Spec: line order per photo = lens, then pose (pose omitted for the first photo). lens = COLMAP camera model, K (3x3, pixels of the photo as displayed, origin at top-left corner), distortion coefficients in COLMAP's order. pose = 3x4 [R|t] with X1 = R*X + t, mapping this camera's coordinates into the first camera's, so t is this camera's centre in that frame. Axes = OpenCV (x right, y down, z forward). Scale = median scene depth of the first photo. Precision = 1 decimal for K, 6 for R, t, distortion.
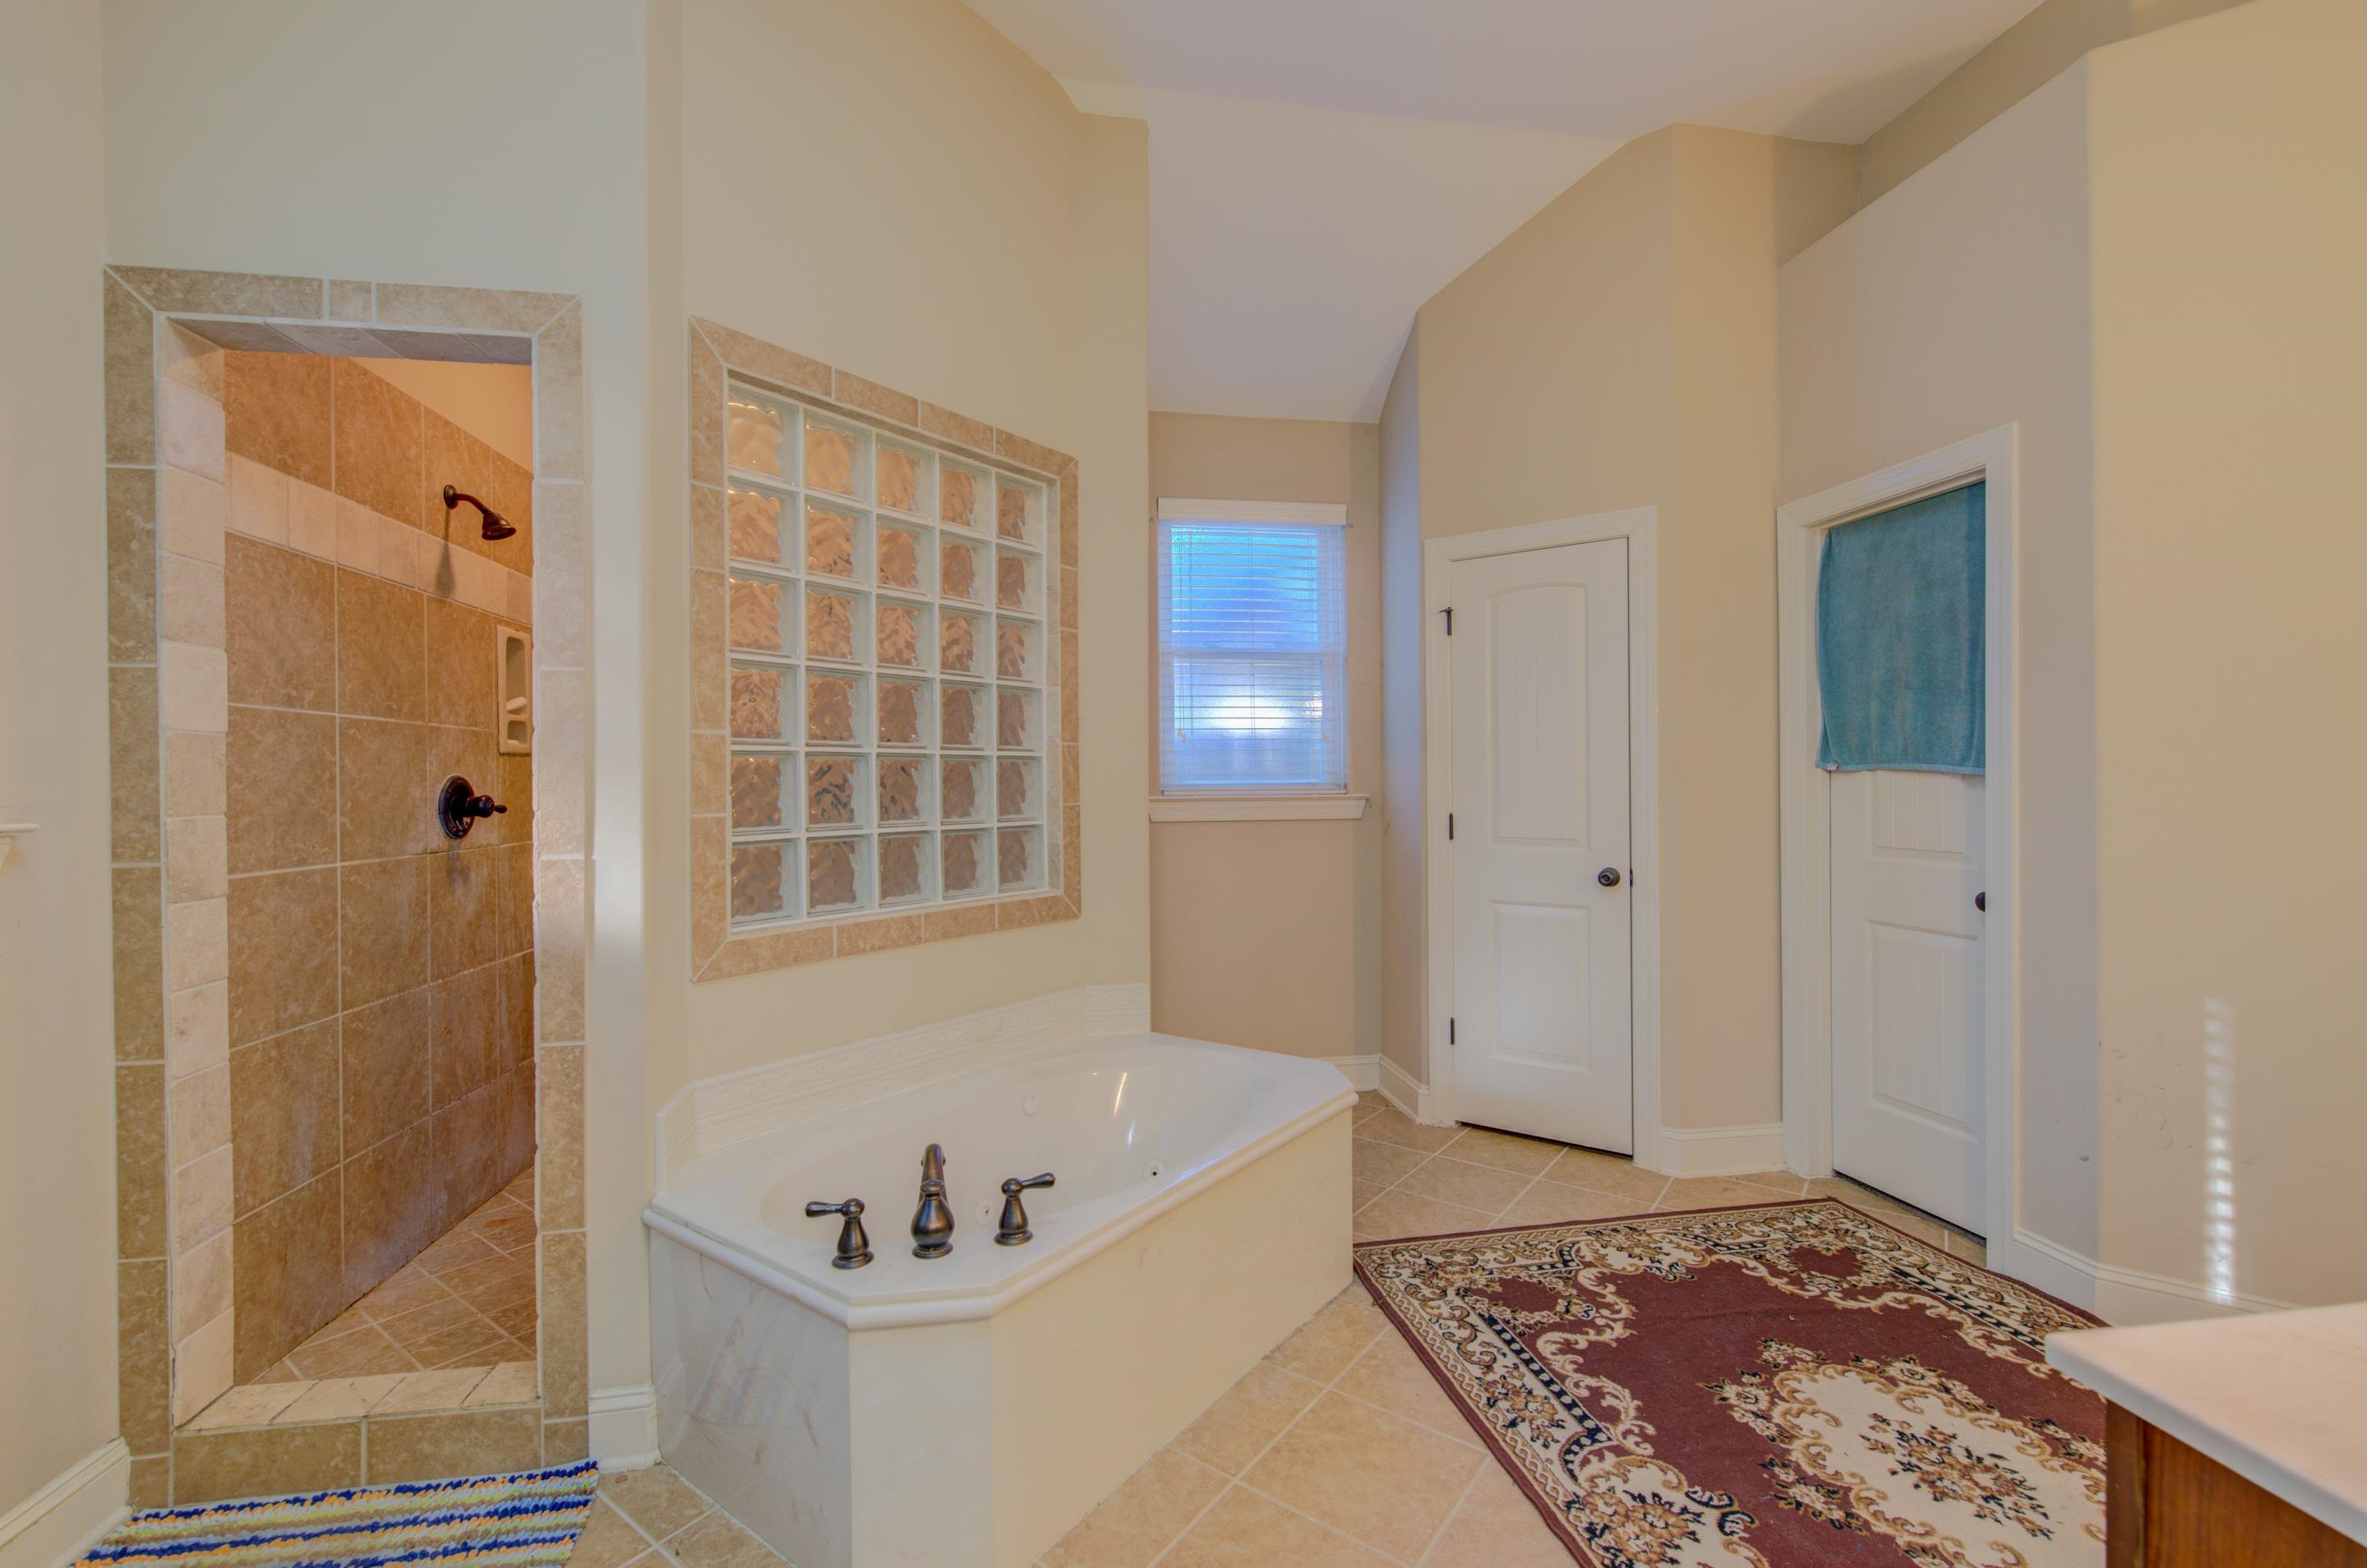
lens RADIAL K [[1004.0, 0, 1185.1], [0, 1004.0, 777.5], [0, 0, 1]] dist [-0.000575, 0.000673]
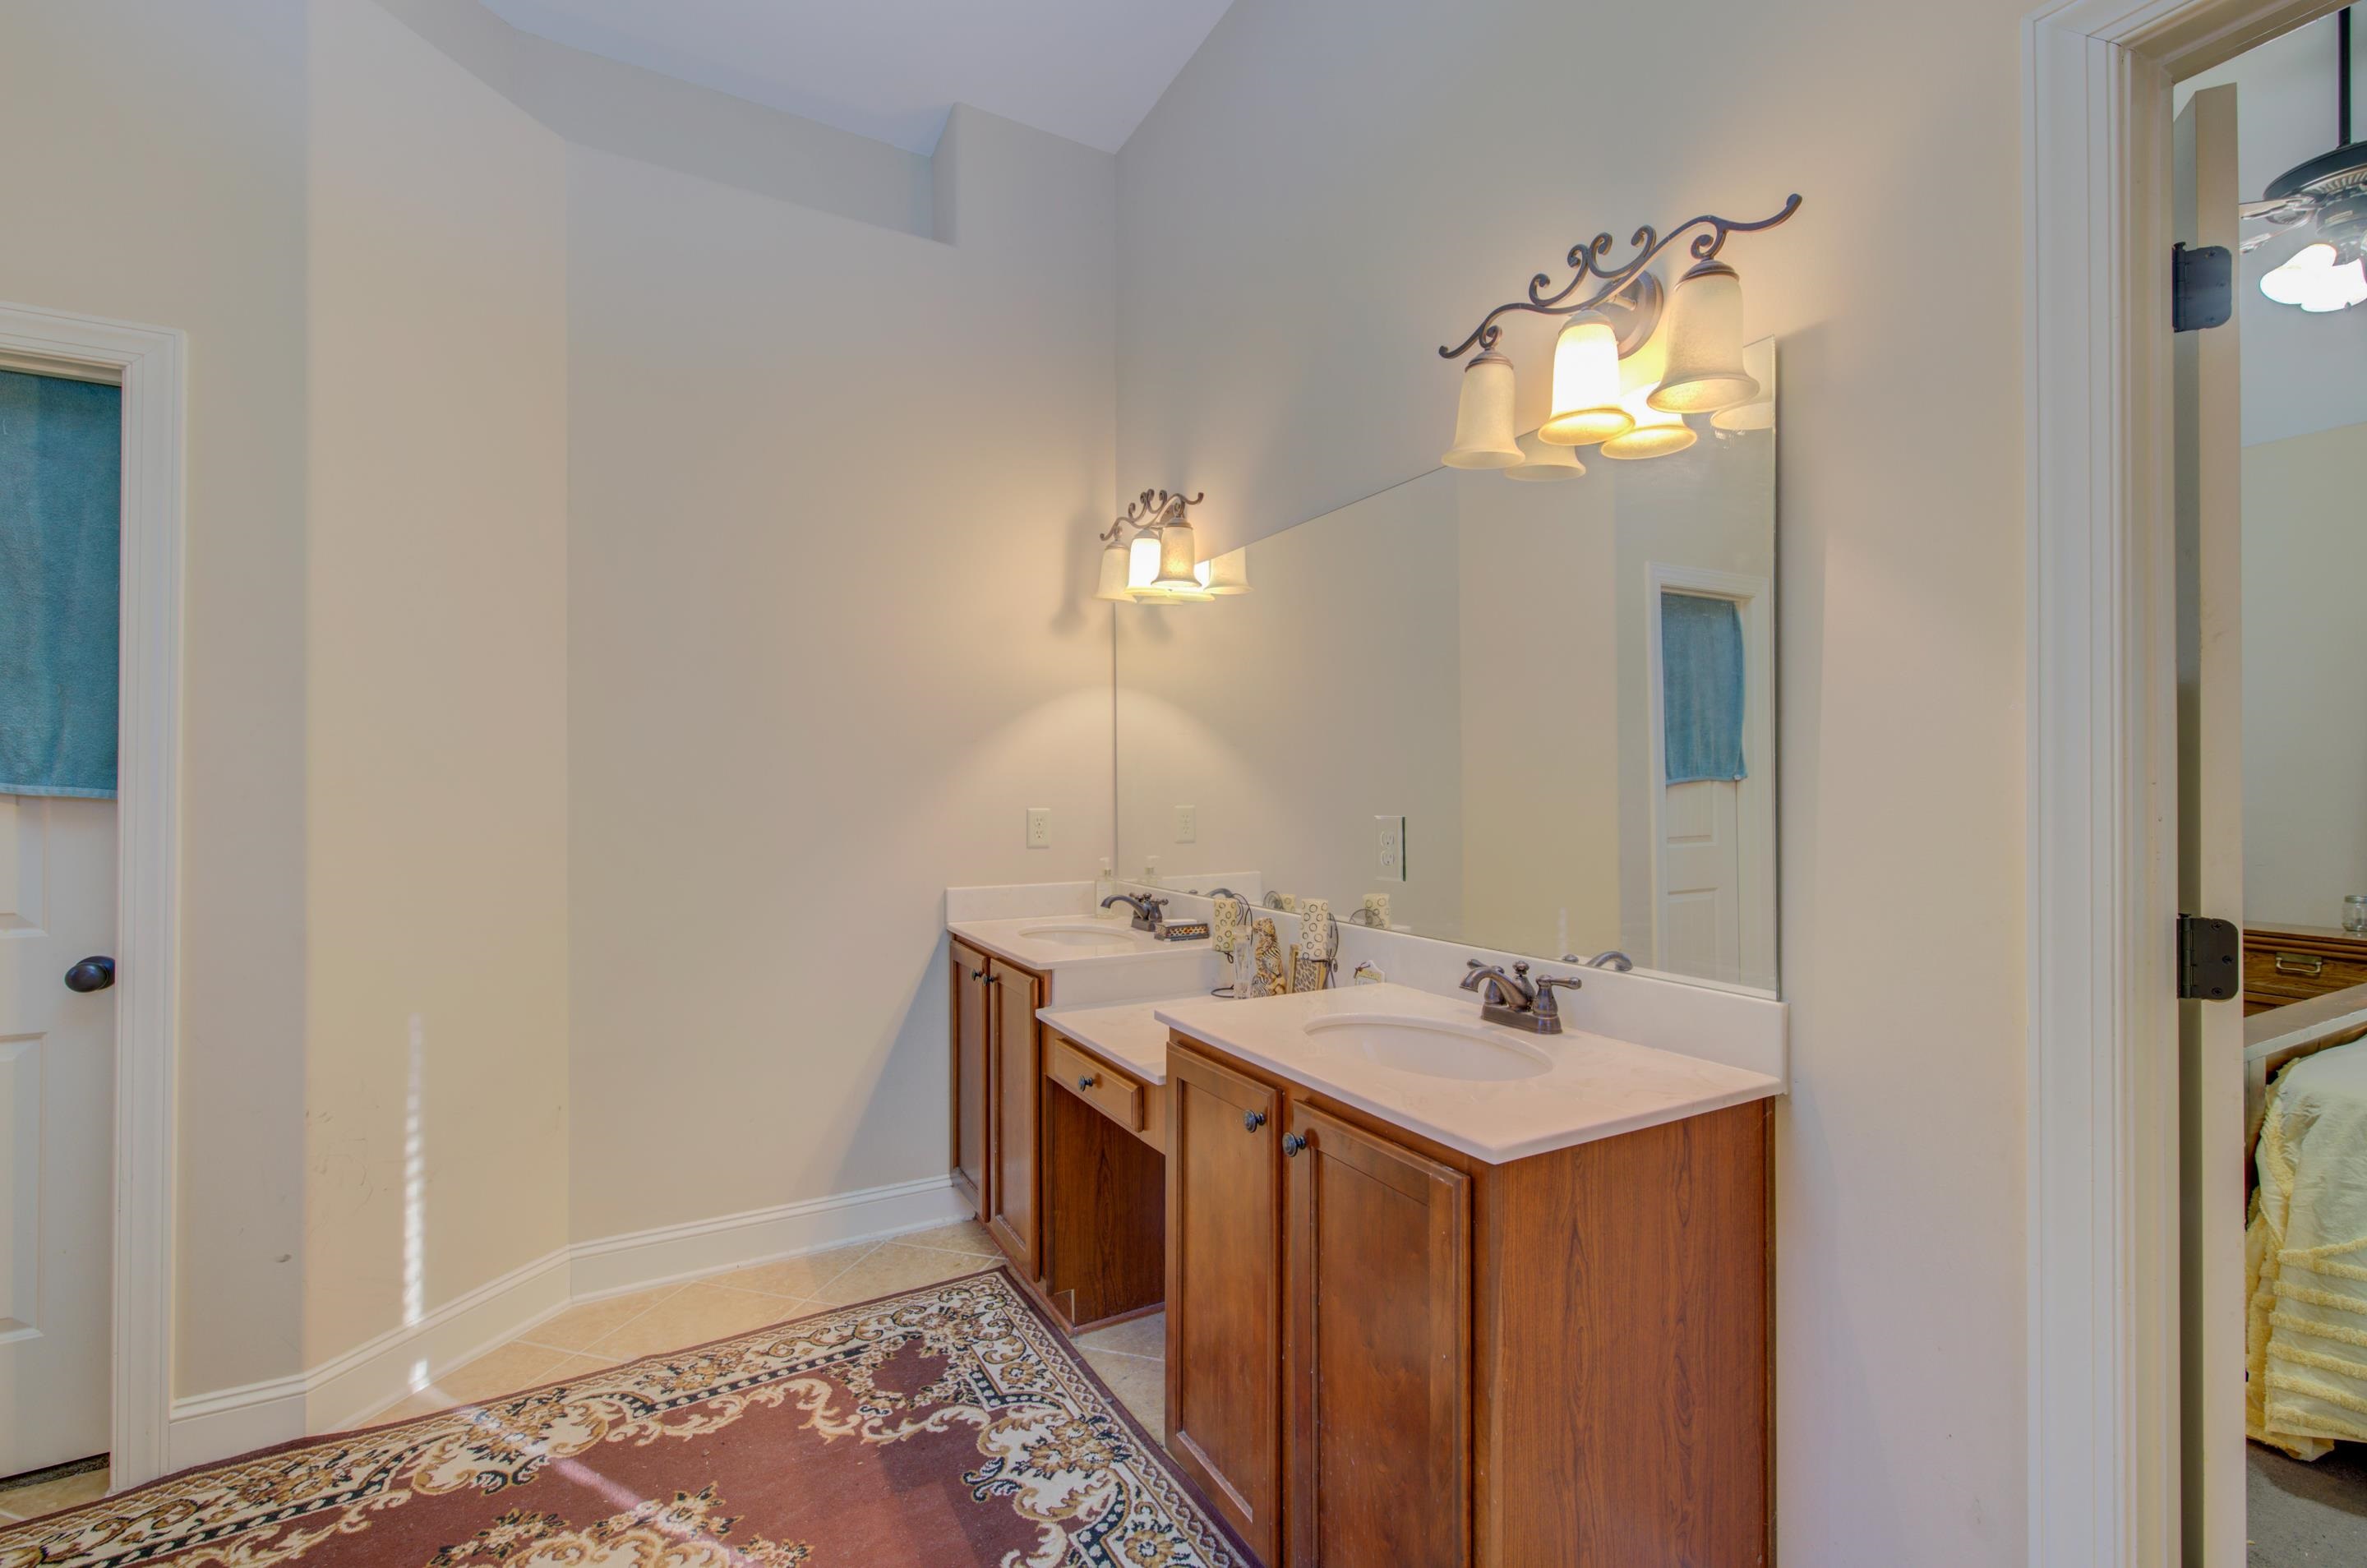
lens RADIAL K [[1004.0, 0, 1176.7], [0, 1004.0, 781.2], [0, 0, 1]] dist [-0.000575, 0.000673]
pose [[-0.323019, 0.014420, 0.946282, -0.143810], [0.009860, 0.999881, -0.011871, 0.001119], [-0.946341, 0.005496, -0.323123, 0.596546]]
